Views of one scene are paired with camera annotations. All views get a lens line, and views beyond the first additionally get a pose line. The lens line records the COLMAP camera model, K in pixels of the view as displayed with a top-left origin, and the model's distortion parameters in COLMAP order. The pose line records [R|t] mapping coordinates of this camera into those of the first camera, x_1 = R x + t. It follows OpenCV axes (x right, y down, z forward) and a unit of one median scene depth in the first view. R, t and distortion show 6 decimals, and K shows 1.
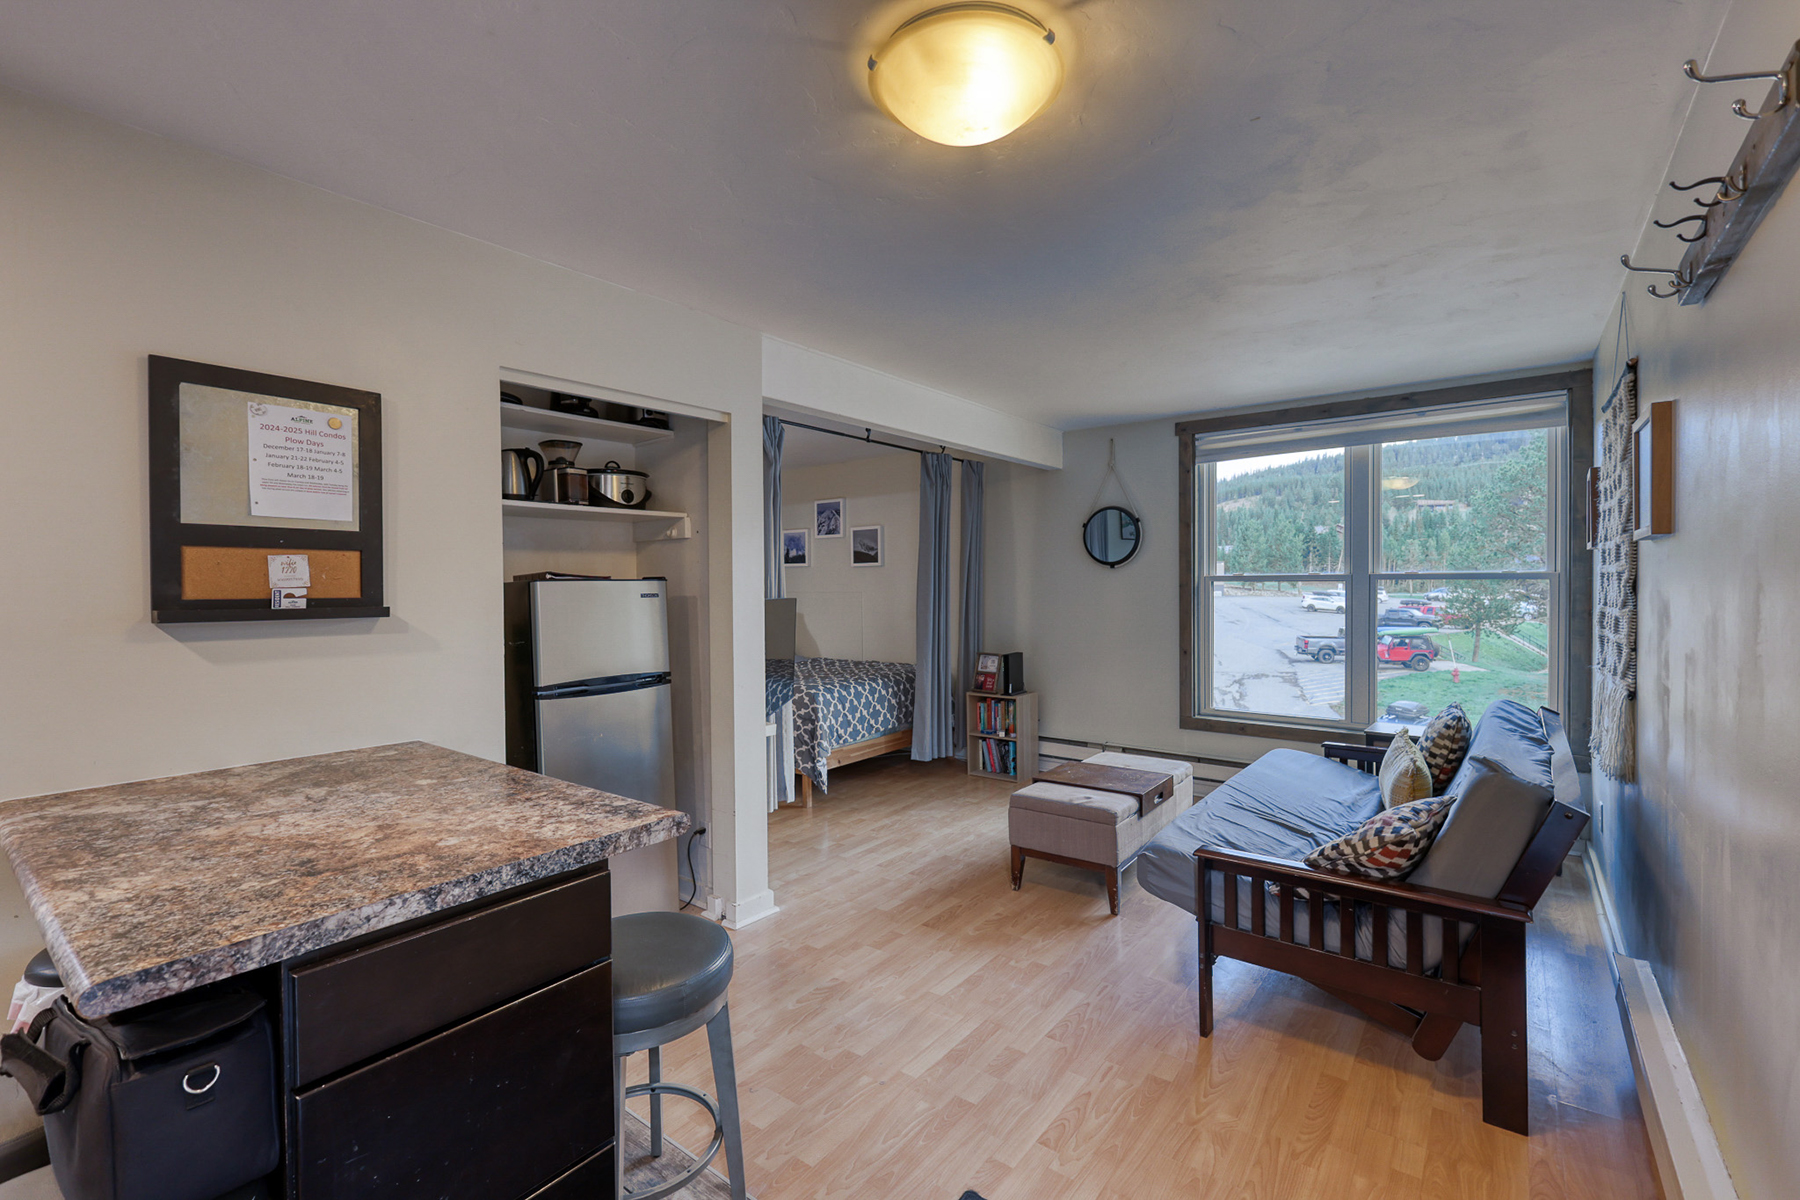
lens RADIAL K [[775.7, 0, 896.3], [0, 775.7, 597.8], [0, 0, 1]] dist [-0.000151, -0.000286]
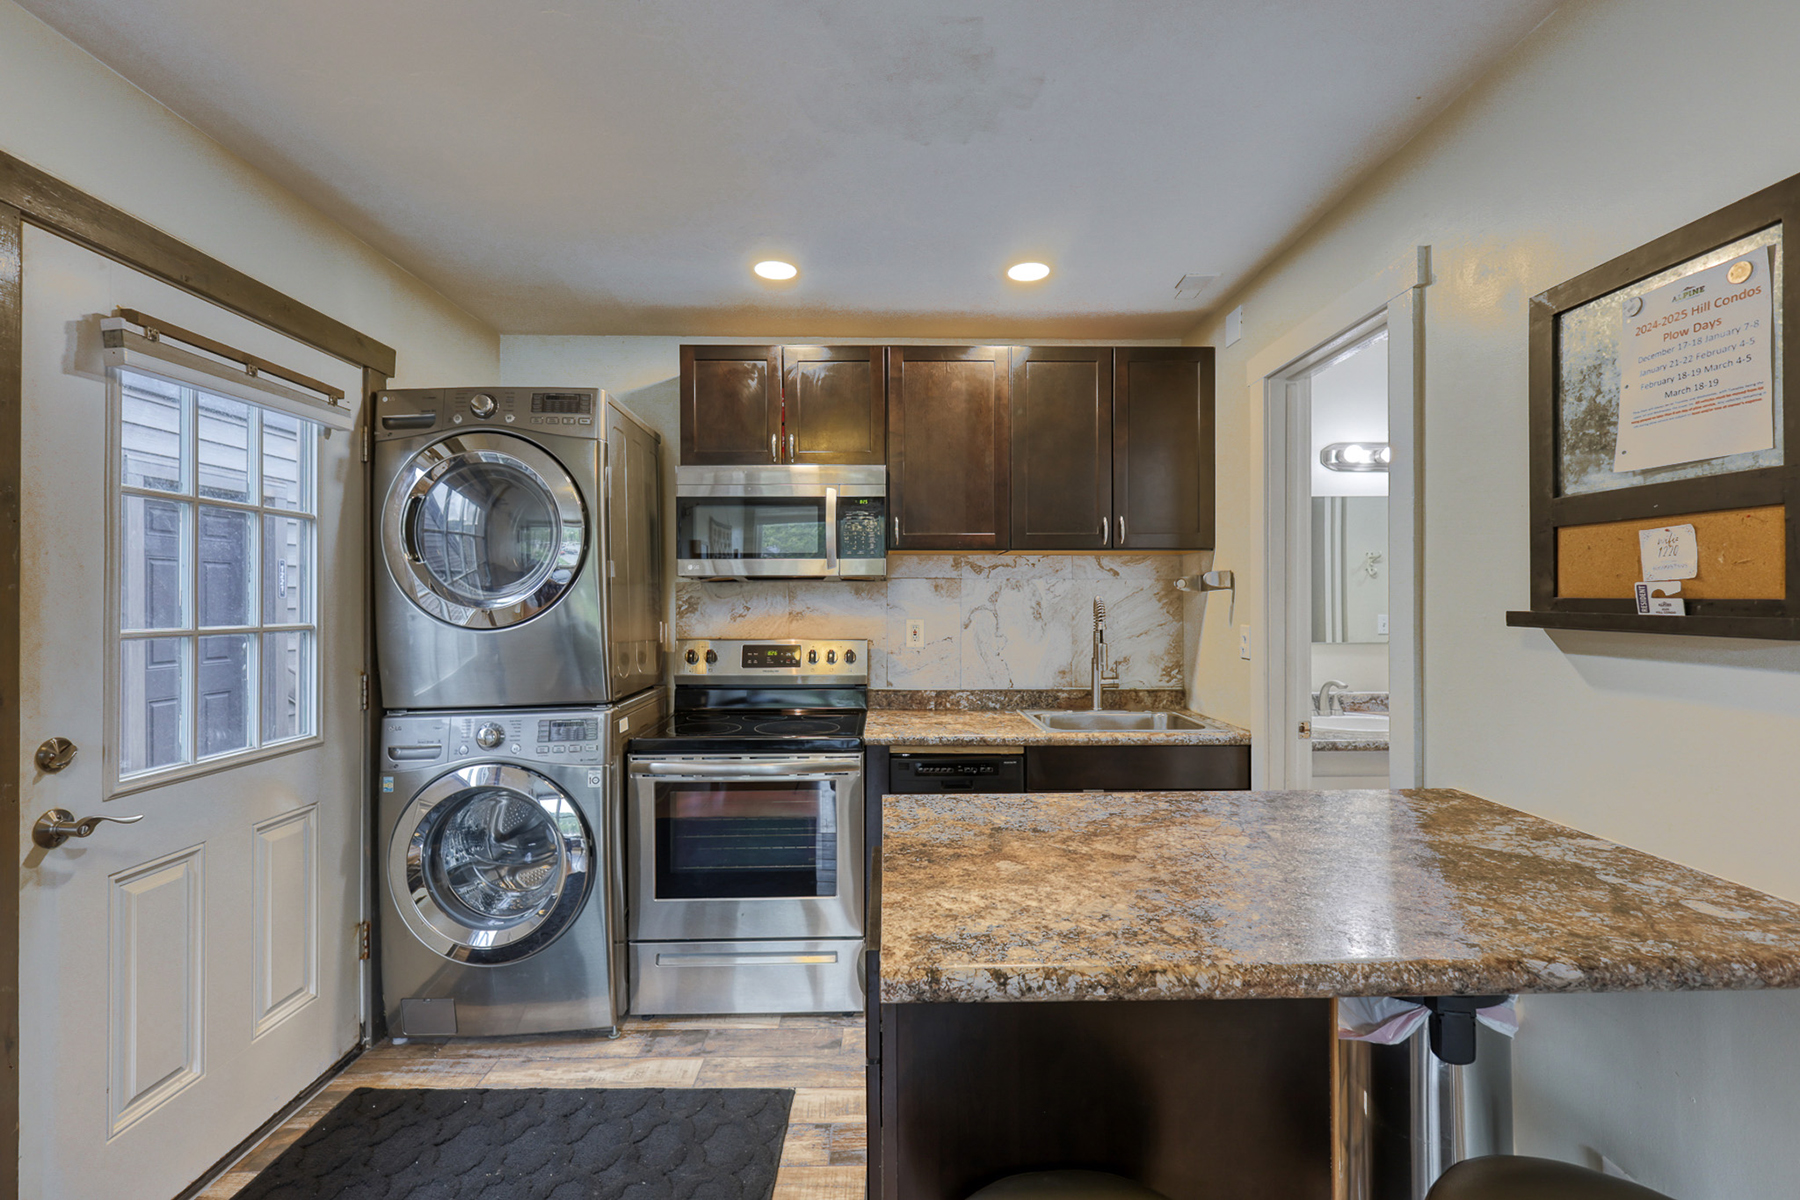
lens RADIAL K [[775.7, 0, 896.3], [0, 775.7, 597.8], [0, 0, 1]] dist [-0.000151, -0.000286]
pose [[-0.773198, 0.012159, -0.634048, 0.065396], [0.001025, 0.999839, 0.017924, -0.010902], [0.634163, 0.013208, -0.773086, 1.049972]]
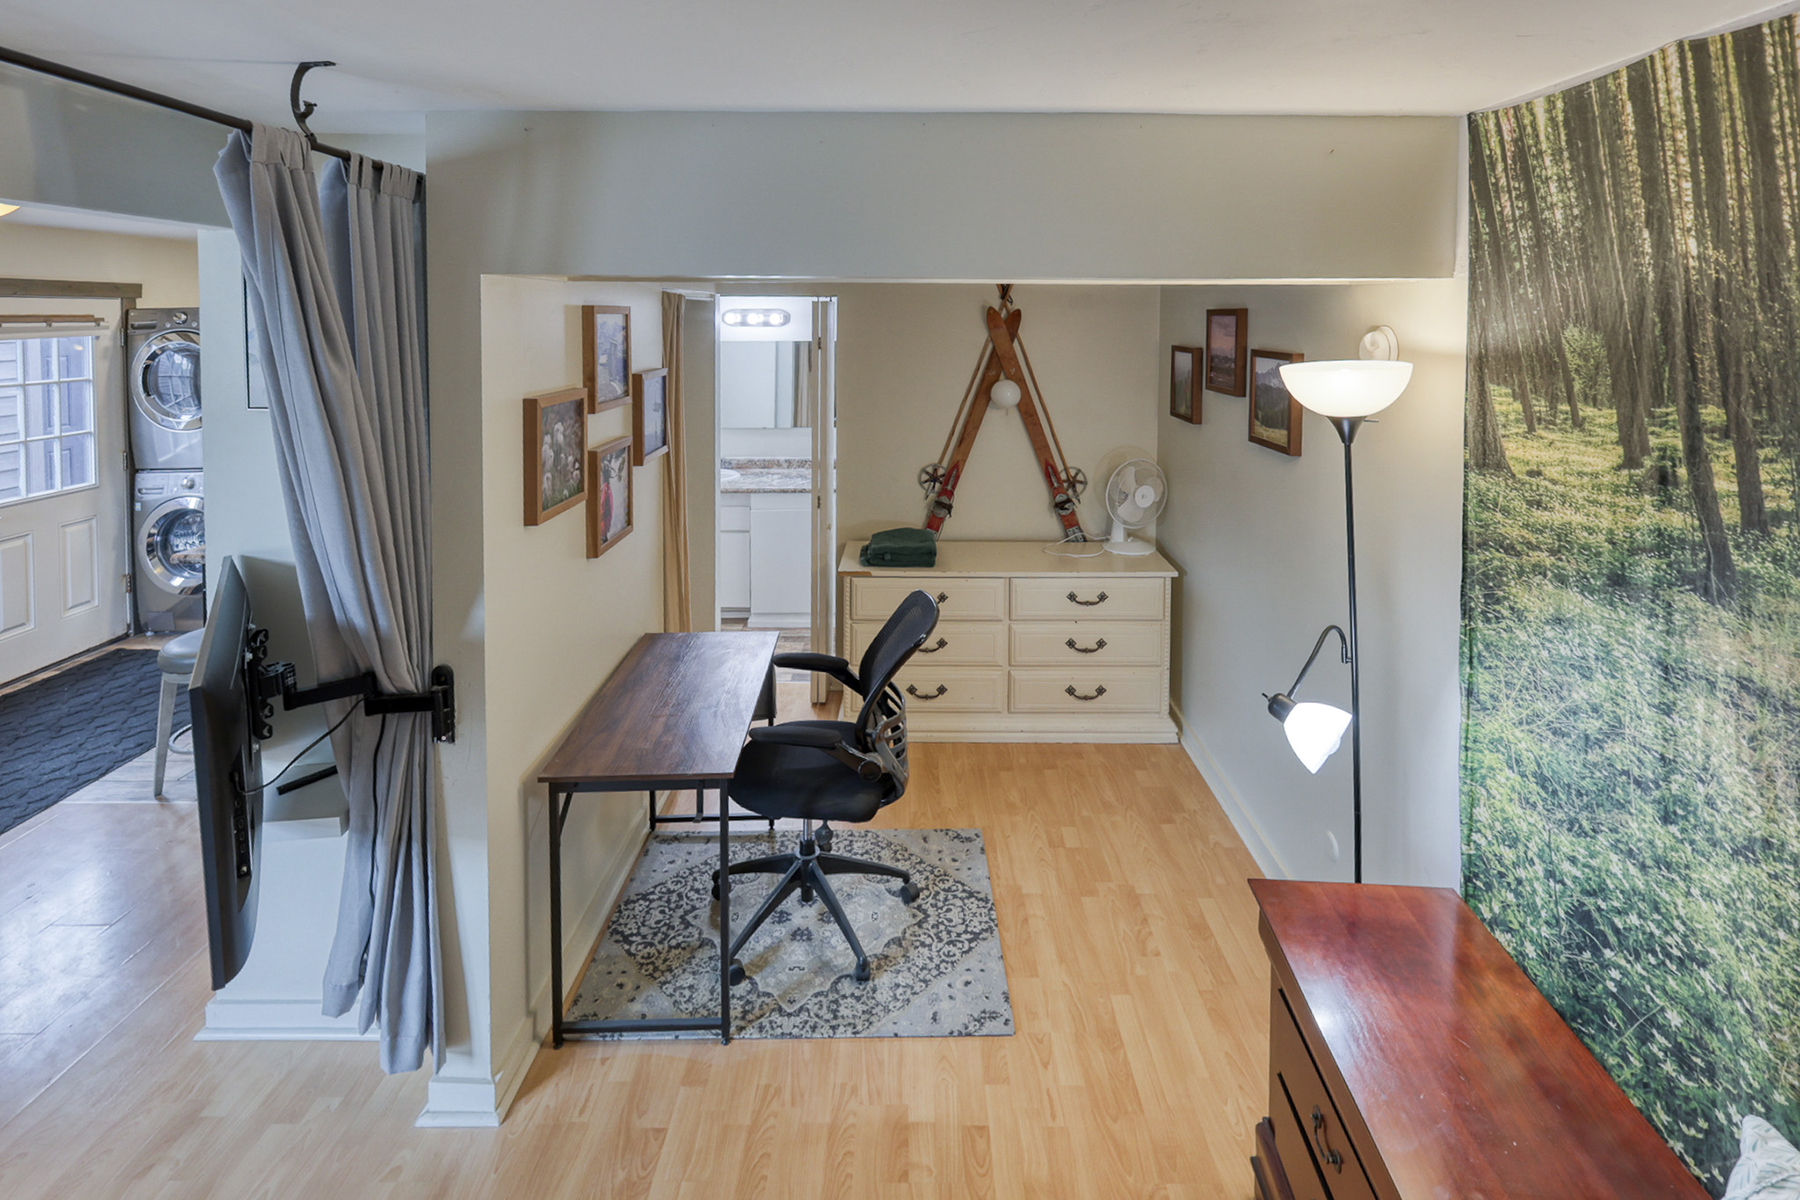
lens RADIAL K [[847.2, 0, 907.5], [0, 847.2, 346.5], [0, 0, 1]] dist [0.002451, 0.000564]
pose [[-0.783117, 0.030721, -0.621115, -0.307072], [-0.004115, 0.998501, 0.054574, -0.331485], [0.621861, 0.045293, -0.781817, 3.025905]]
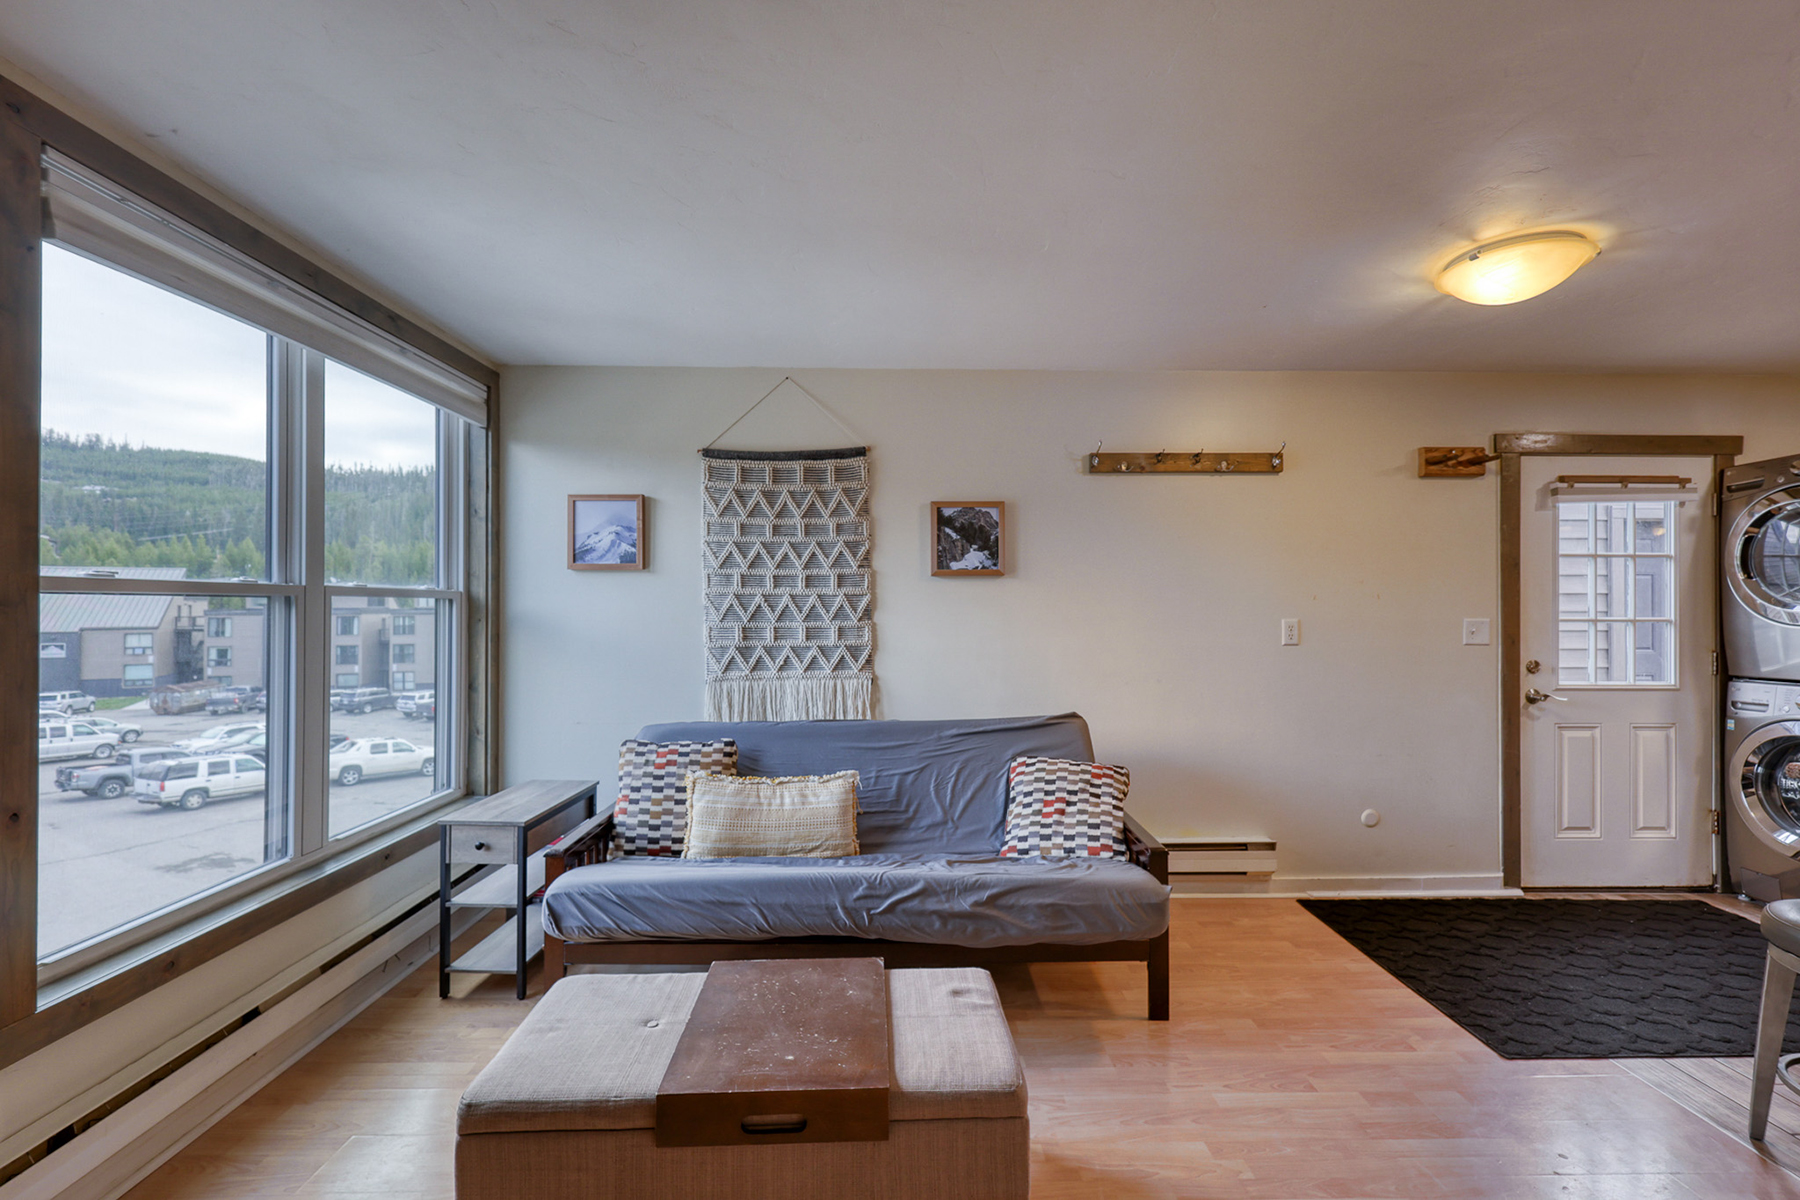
lens RADIAL K [[788.7, 0, 900.9], [0, 788.7, 597.6], [0, 0, 1]] dist [-0.000489, 0.000323]
pose [[-0.639043, 0.016264, 0.768999, -0.247645], [0.018998, 0.999805, -0.005358, -0.028855], [-0.768936, 0.011185, -0.639228, 2.254152]]
